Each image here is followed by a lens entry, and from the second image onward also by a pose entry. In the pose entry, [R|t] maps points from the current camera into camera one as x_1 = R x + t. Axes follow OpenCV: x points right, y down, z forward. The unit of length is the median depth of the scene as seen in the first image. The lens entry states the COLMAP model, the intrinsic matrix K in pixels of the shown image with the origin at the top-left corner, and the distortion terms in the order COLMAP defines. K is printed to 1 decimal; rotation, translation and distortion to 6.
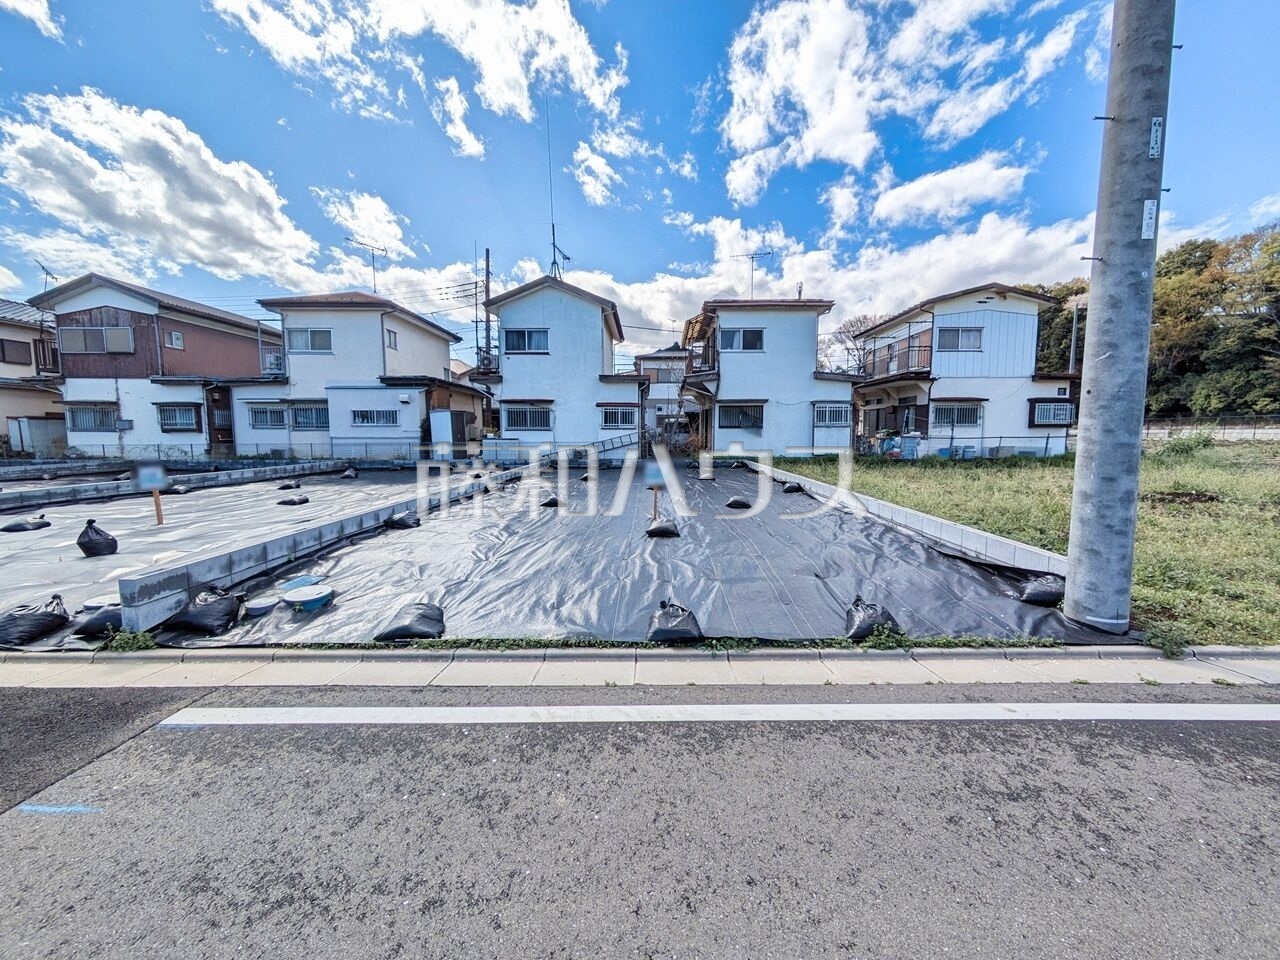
lens RADIAL K [[507.8, 0, 644.6], [0, 507.8, 479.0], [0, 0, 1]] dist [-0.003602, 0.002635]
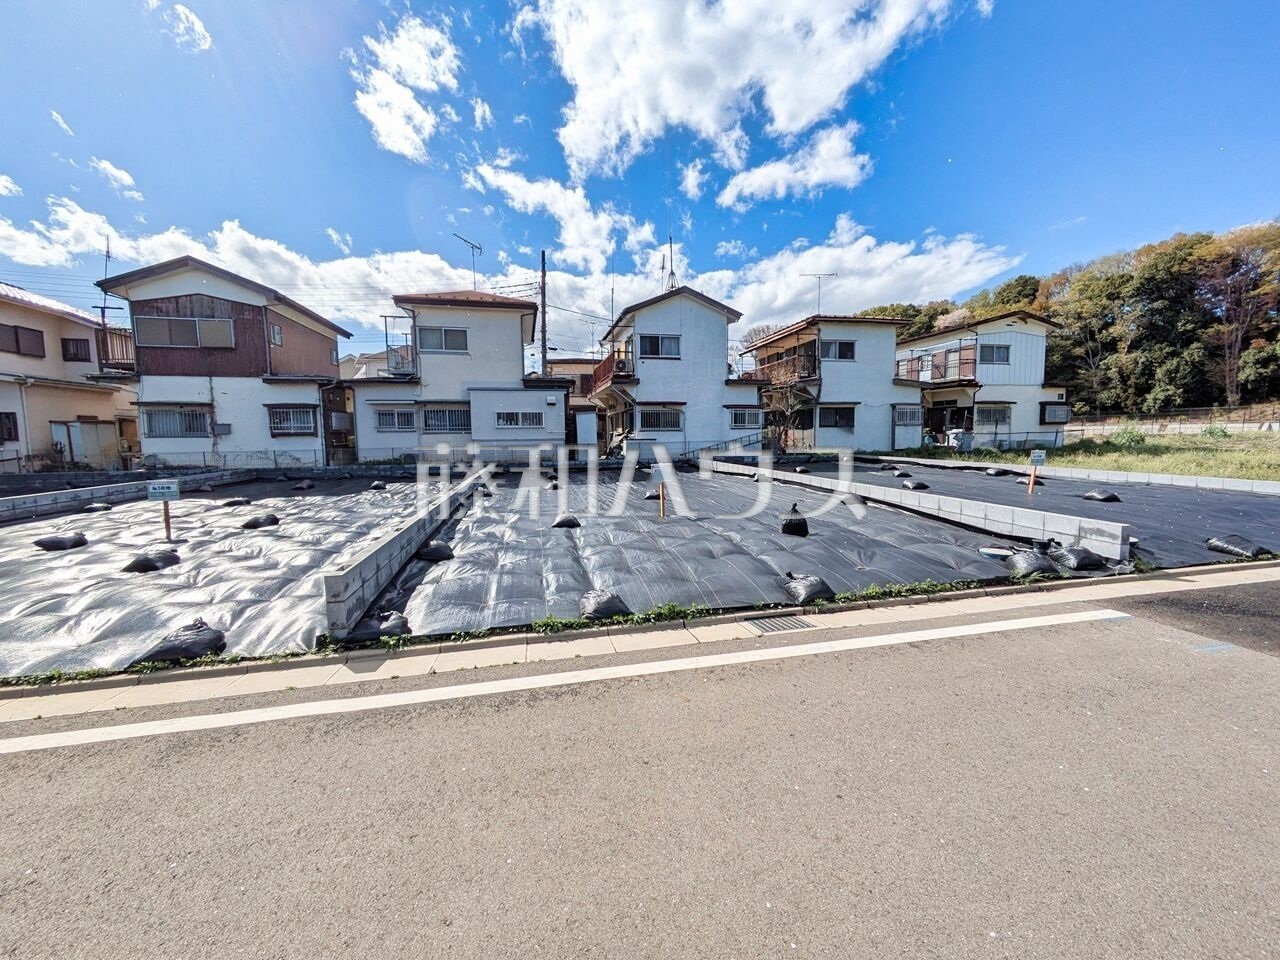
lens RADIAL K [[507.8, 0, 645.2], [0, 507.8, 480.0], [0, 0, 1]] dist [-0.003602, 0.002635]
pose [[0.974657, -0.031857, 0.221425, -0.507666], [0.032217, 0.999479, 0.001988, 0.003290], [-0.221373, 0.005196, 0.975175, -0.022446]]
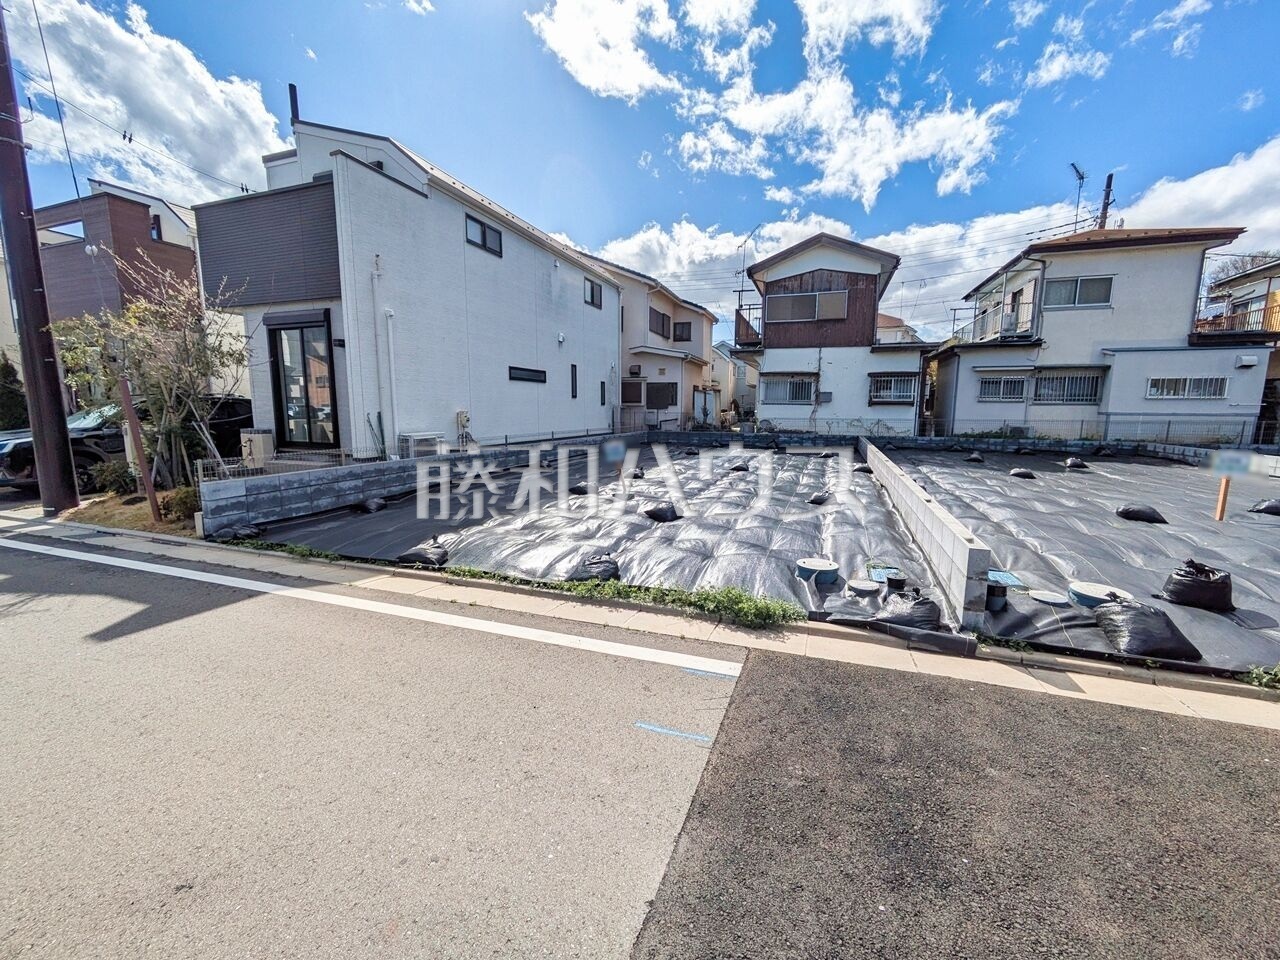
lens RADIAL K [[507.8, 0, 648.3], [0, 507.8, 472.6], [0, 0, 1]] dist [-0.003602, 0.002635]
pose [[0.943101, 0.048599, -0.328936, -1.021872], [-0.038476, 0.998566, 0.037218, 0.009289], [0.330273, -0.022444, 0.943618, 0.006899]]
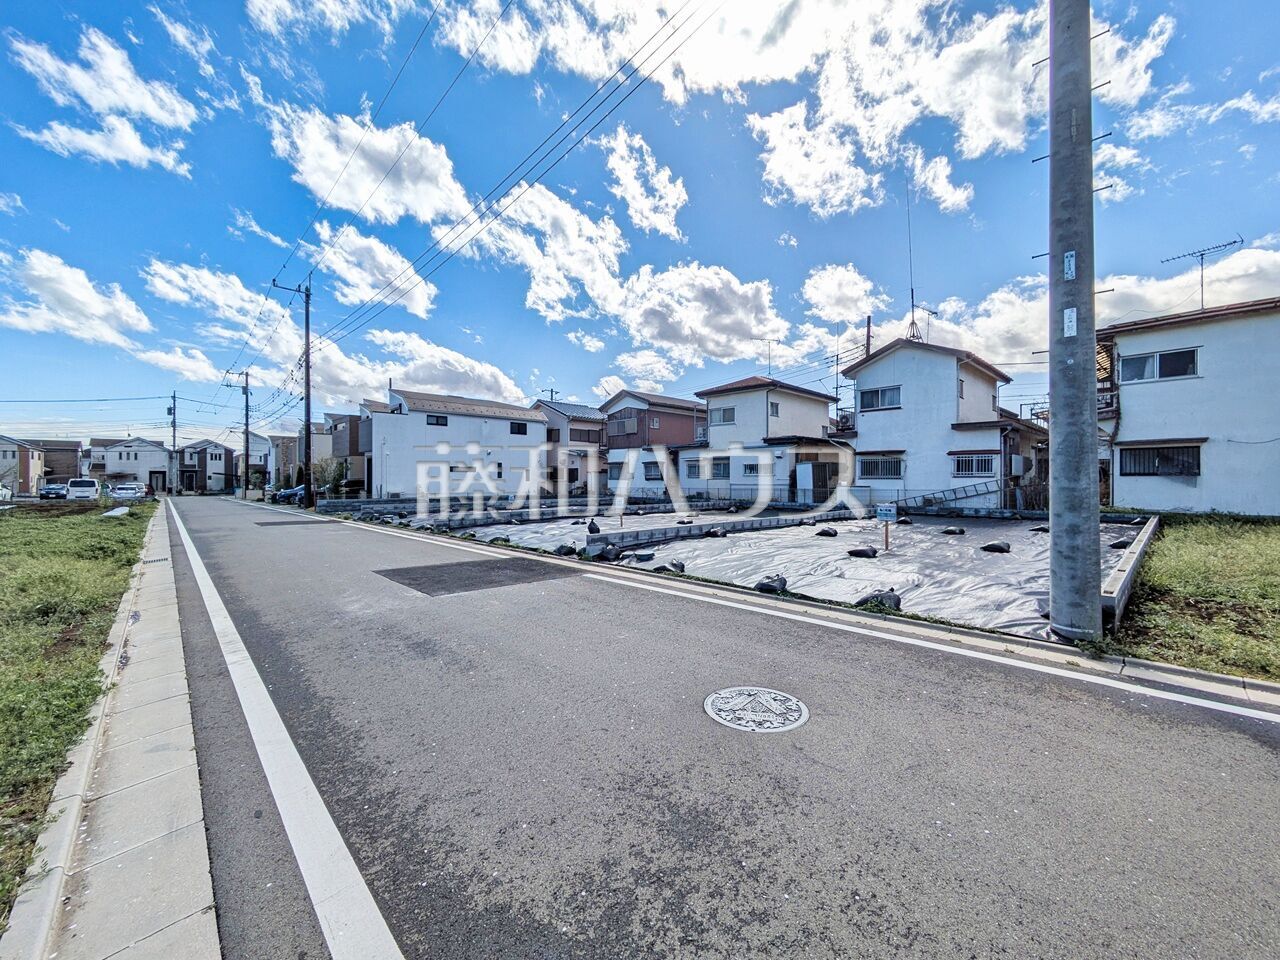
lens RADIAL K [[507.8, 0, 644.4], [0, 507.8, 478.5], [0, 0, 1]] dist [-0.003602, 0.002635]
pose [[0.697427, -0.001874, -0.716653, 0.204373], [-0.067214, 0.995418, -0.068013, 0.012411], [0.713497, 0.095603, 0.694105, -0.123581]]
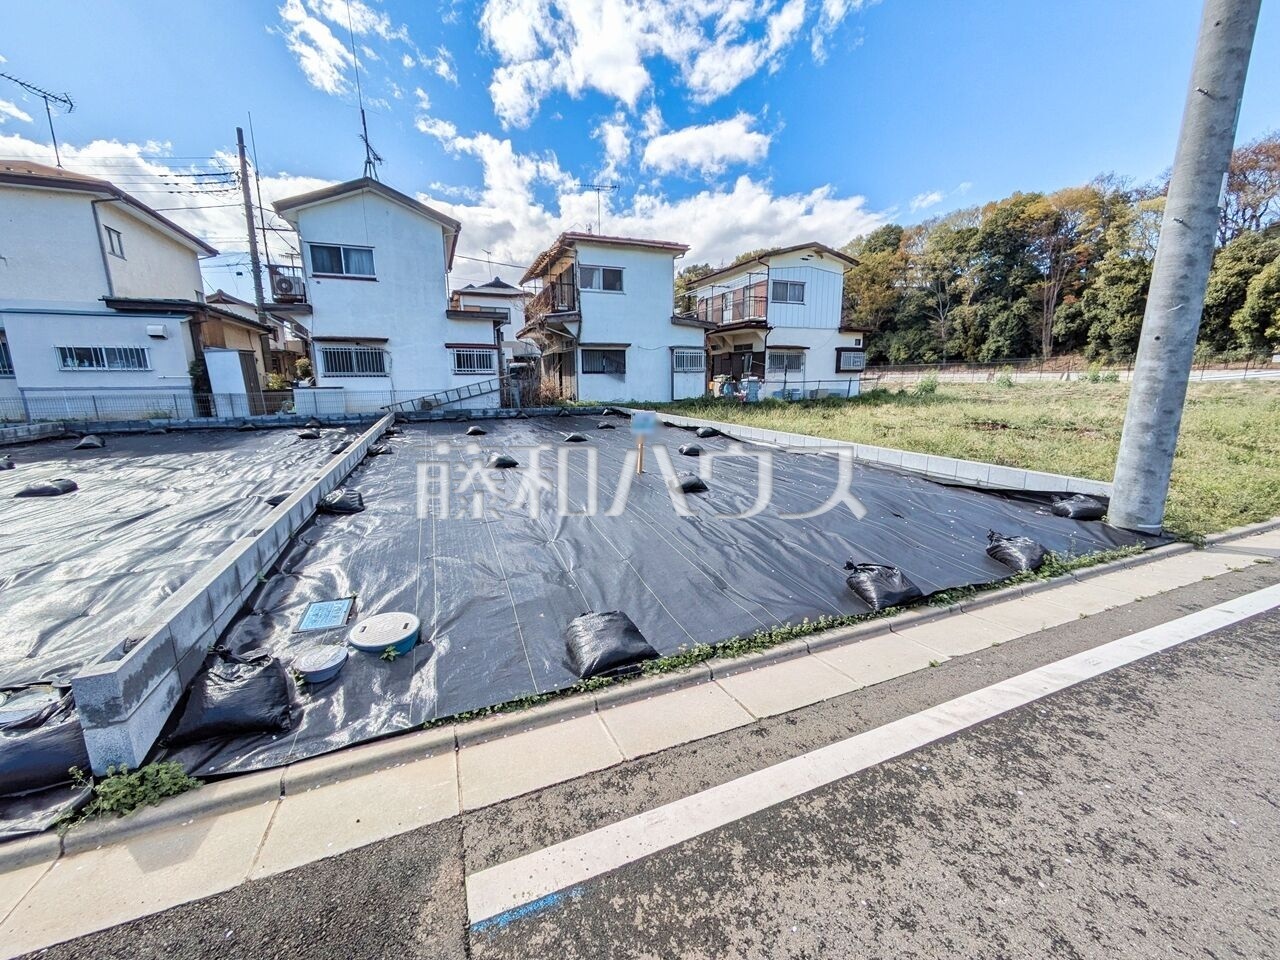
lens RADIAL K [[507.8, 0, 644.9], [0, 507.8, 479.4], [0, 0, 1]] dist [-0.003602, 0.002635]
pose [[0.919464, -0.081804, 0.384570, -0.133072], [0.041336, 0.992808, 0.112356, -0.005081], [-0.390995, -0.087411, 0.916233, 0.066521]]
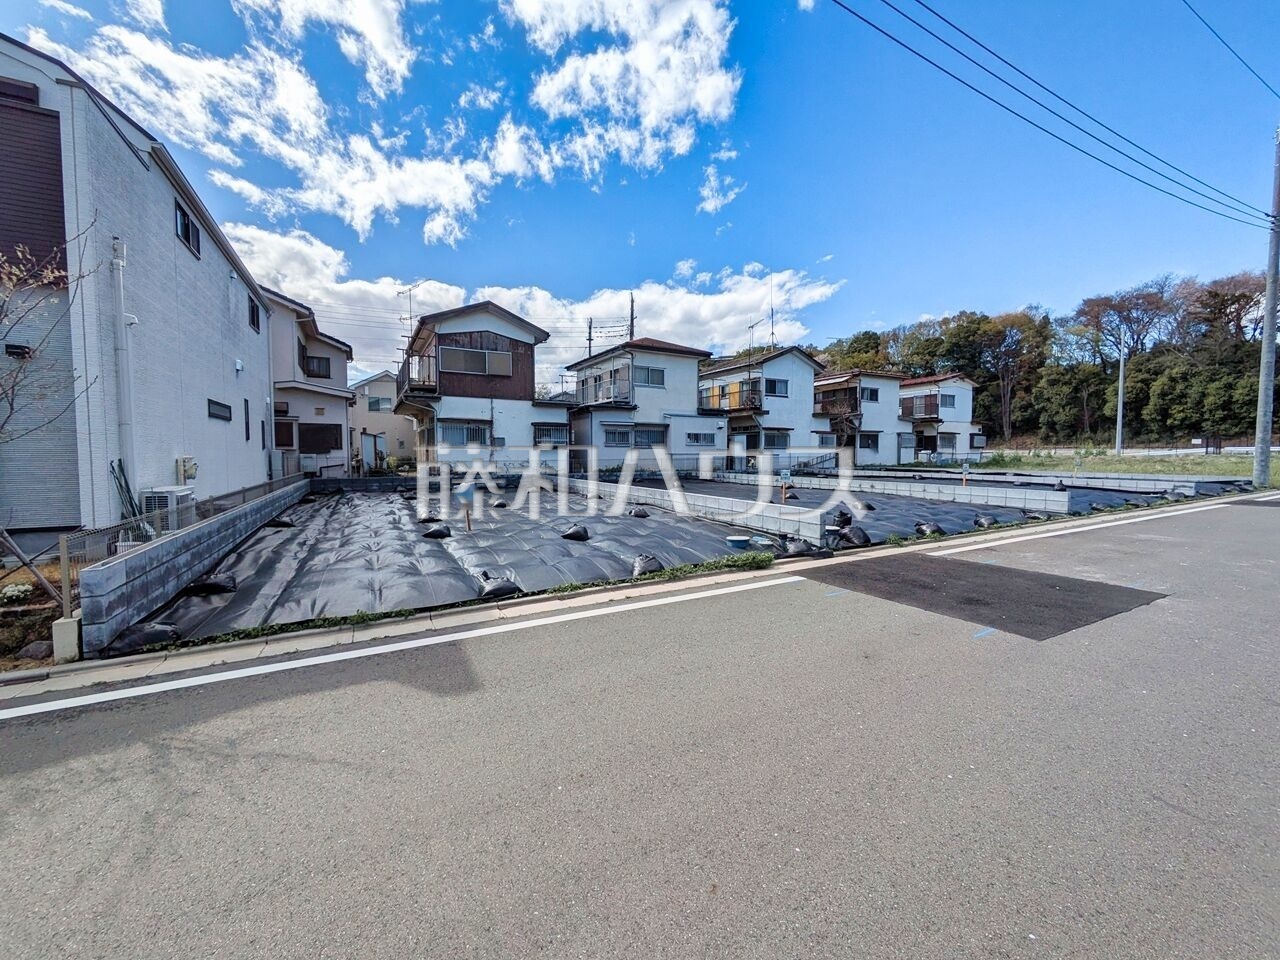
lens RADIAL K [[507.8, 0, 644.5], [0, 507.8, 481.9], [0, 0, 1]] dist [-0.003602, 0.002635]
pose [[0.873232, -0.027992, 0.486500, -1.284049], [0.045469, 0.998674, -0.024151, 0.015911], [-0.485179, 0.043210, 0.873347, -0.074754]]
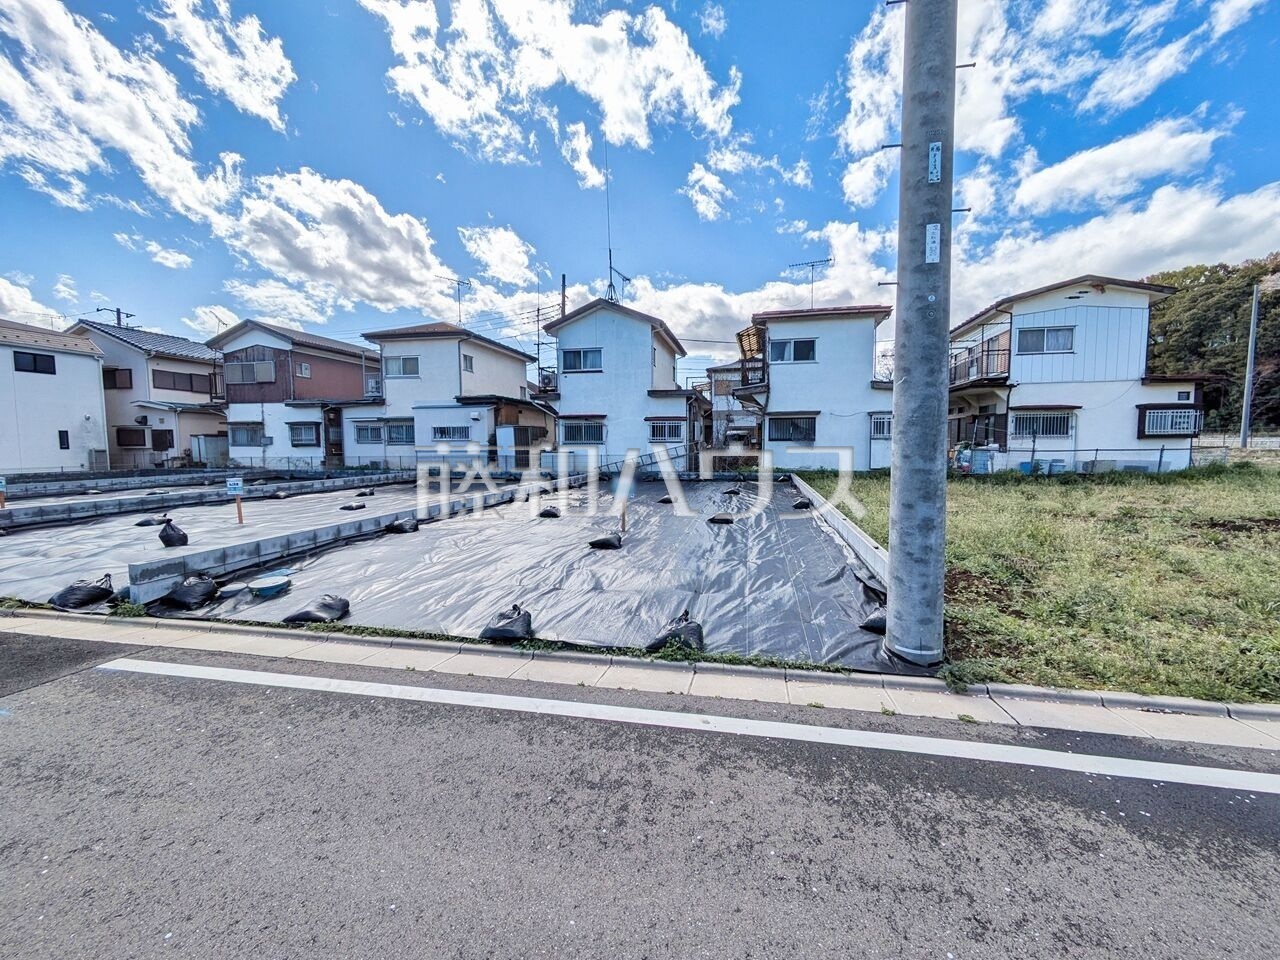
lens RADIAL K [[507.8, 0, 644.9], [0, 507.8, 478.7], [0, 0, 1]] dist [-0.003602, 0.002635]
pose [[0.979643, 0.009946, -0.200500, 0.113083], [-0.014101, 0.999714, -0.019306, -0.004730], [0.200251, 0.021741, 0.979503, -0.011872]]
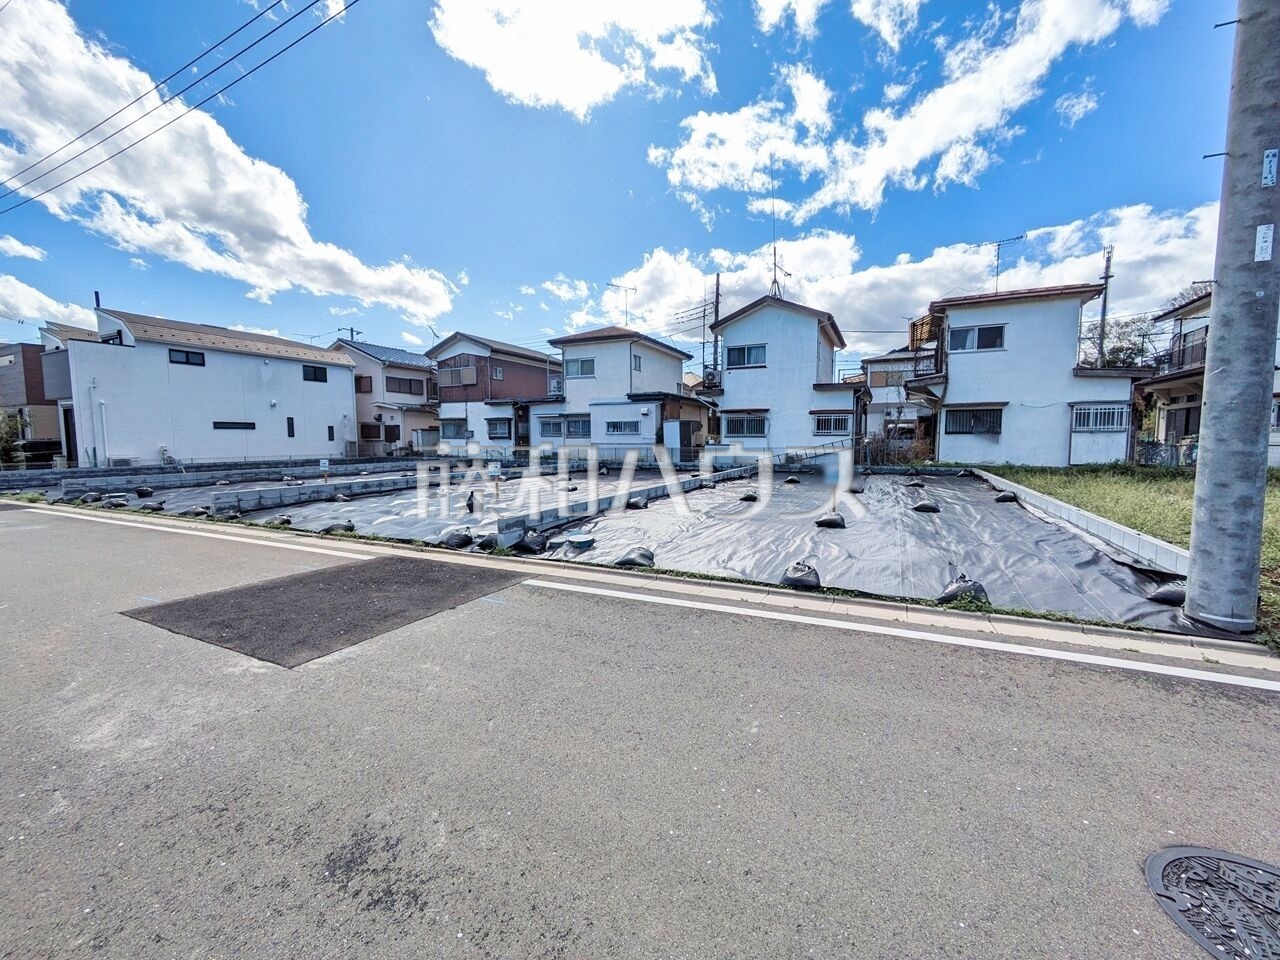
lens RADIAL K [[507.8, 0, 644.5], [0, 507.8, 479.2], [0, 0, 1]] dist [-0.003602, 0.002635]
pose [[0.902861, 0.032549, -0.428698, 0.050558], [-0.037277, 0.999302, -0.002635, 0.006768], [0.428313, 0.018360, 0.903444, -0.090850]]
